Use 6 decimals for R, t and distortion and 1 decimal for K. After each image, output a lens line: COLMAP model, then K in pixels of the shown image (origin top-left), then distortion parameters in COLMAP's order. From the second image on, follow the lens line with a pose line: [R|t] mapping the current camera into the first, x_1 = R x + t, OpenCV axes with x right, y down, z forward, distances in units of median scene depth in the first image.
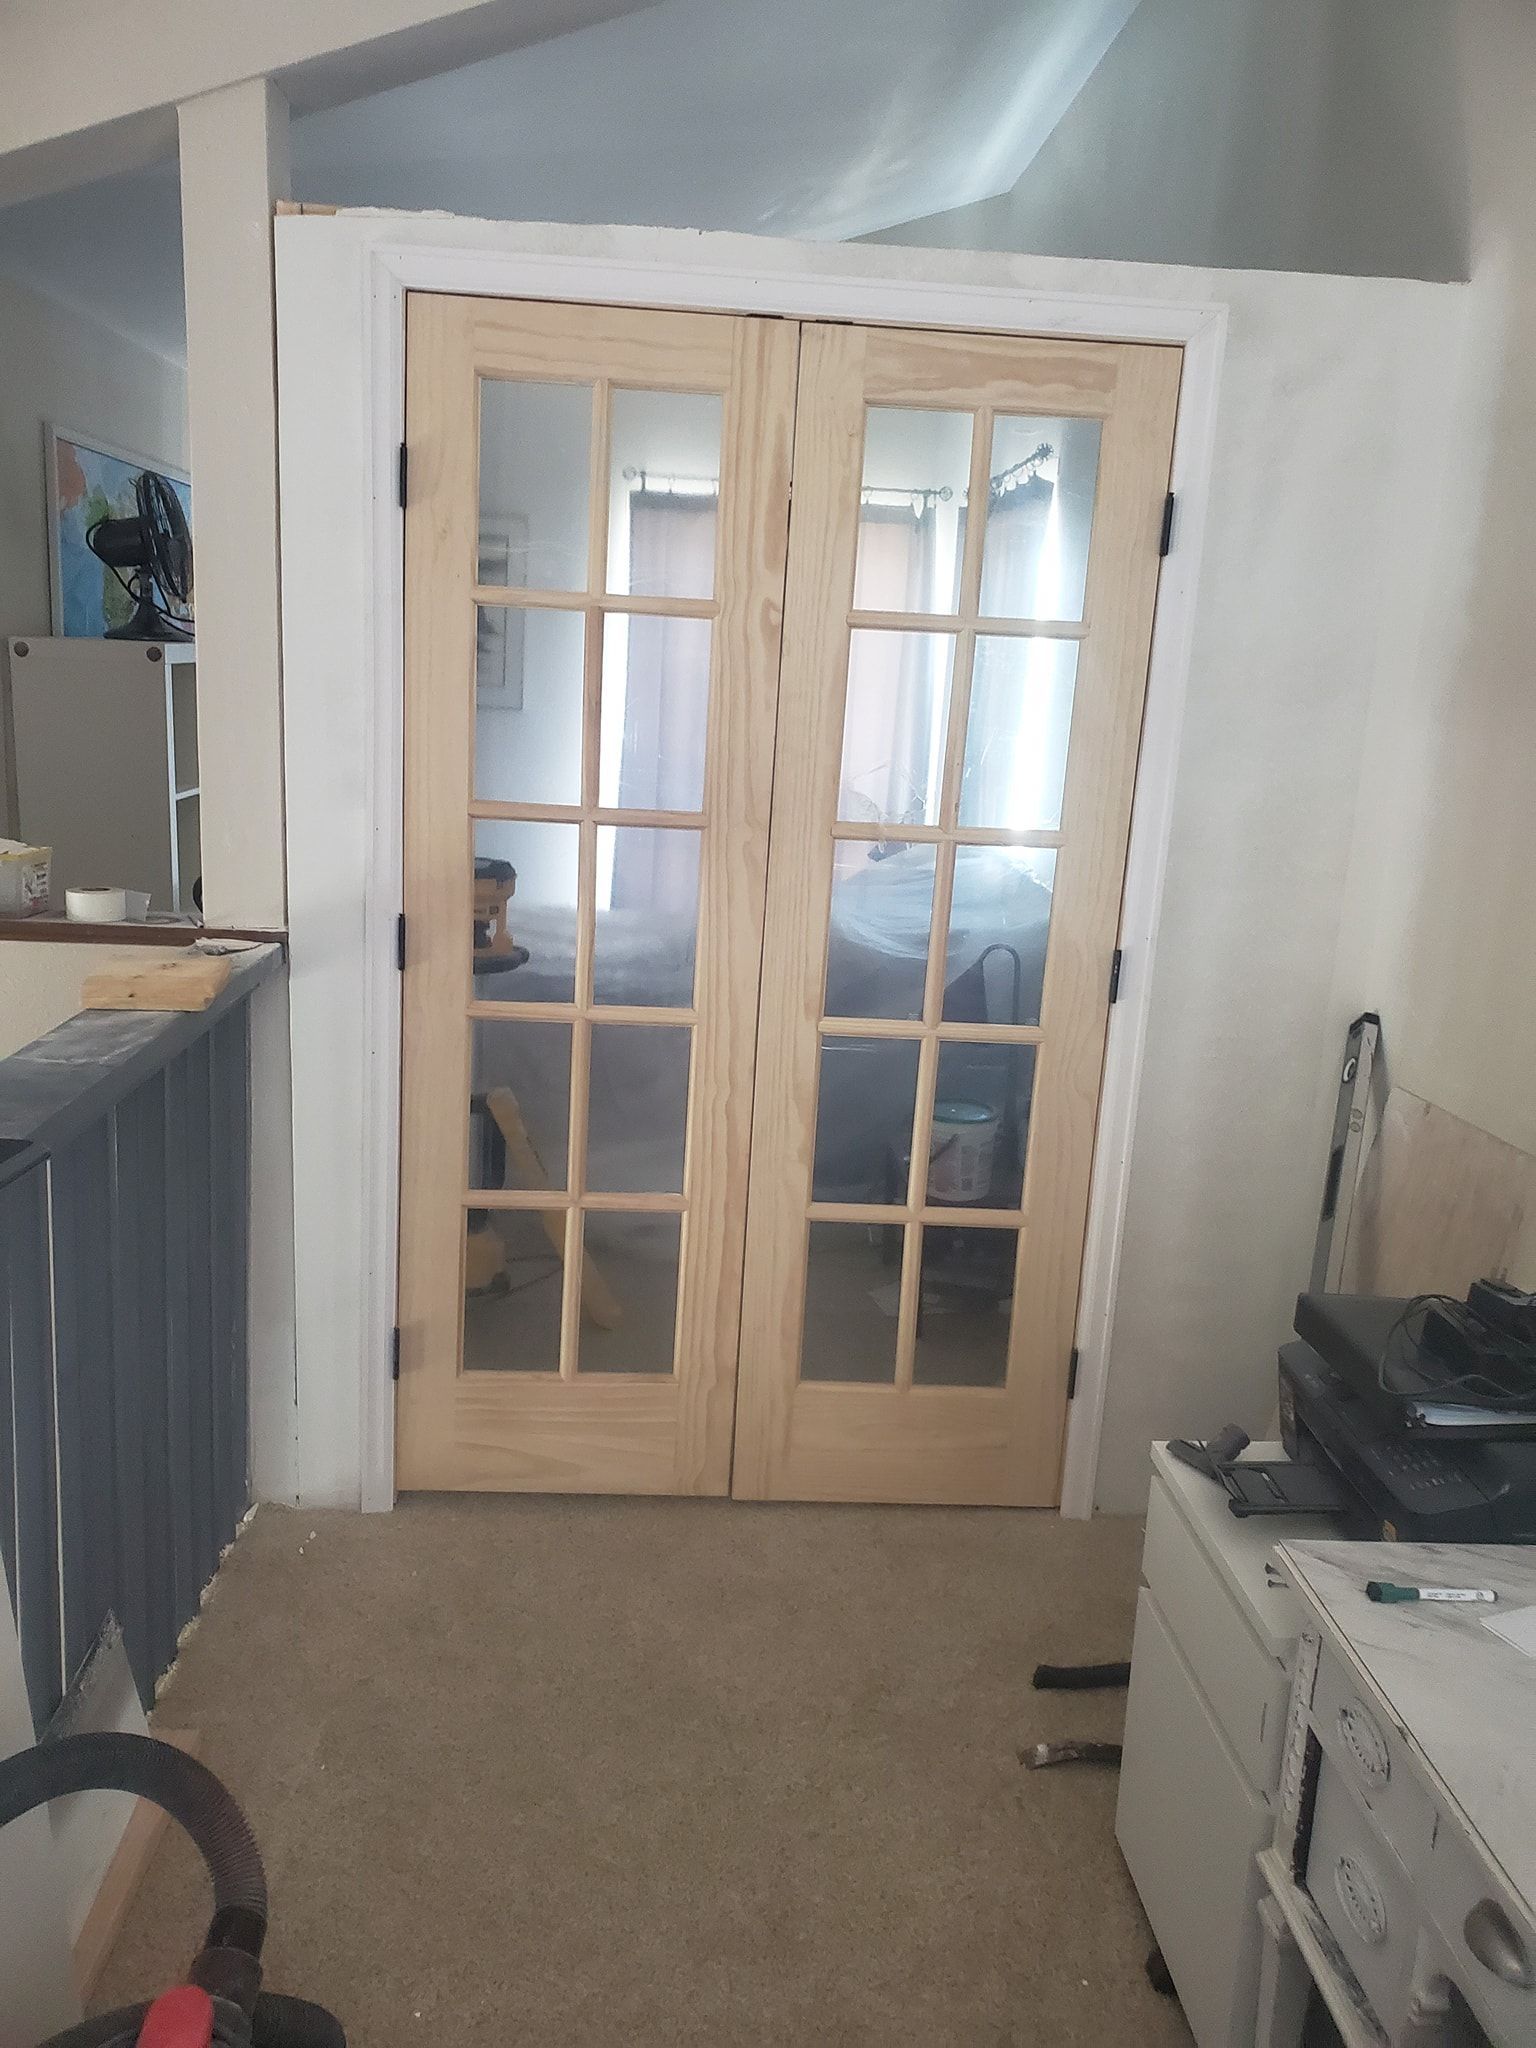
lens RADIAL K [[1587.2, 0, 768.0], [0, 1587.2, 1024.0], [0, 0, 1]] dist [-0.004582, -0.004585]
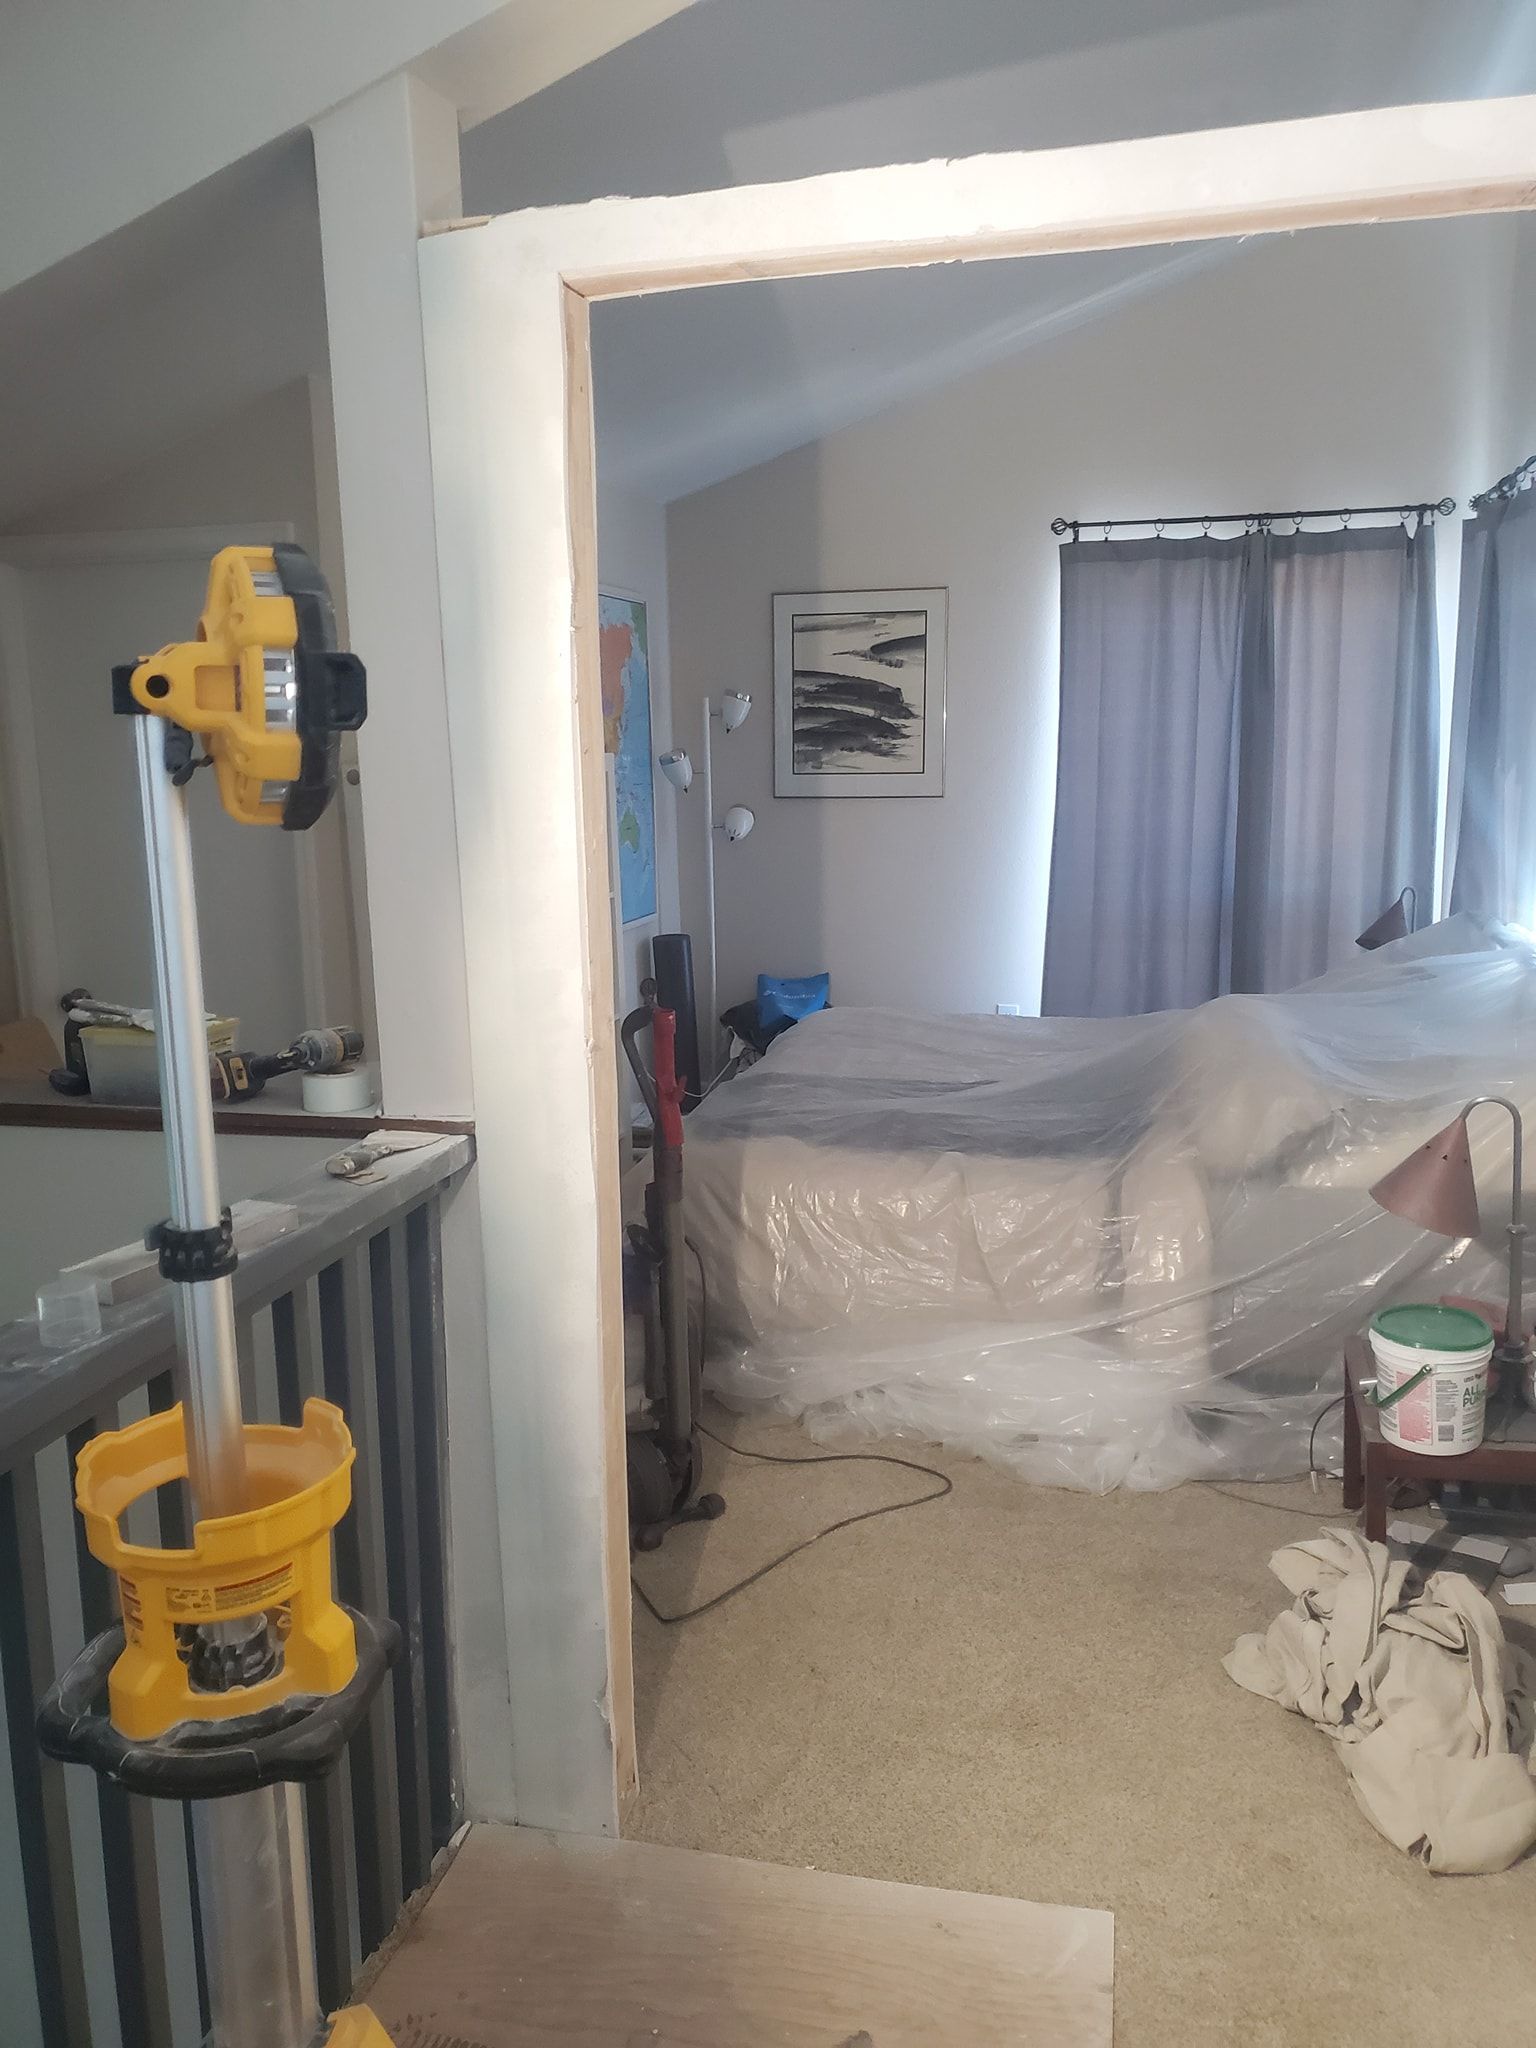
lens RADIAL K [[1587.2, 0, 768.0], [0, 1587.2, 1024.0], [0, 0, 1]] dist [-0.004582, -0.004585]
pose [[0.946769, -0.015320, -0.321550, 0.065865], [0.000690, 0.998961, -0.045563, -0.049952], [0.321914, 0.042916, 0.945796, 0.206853]]
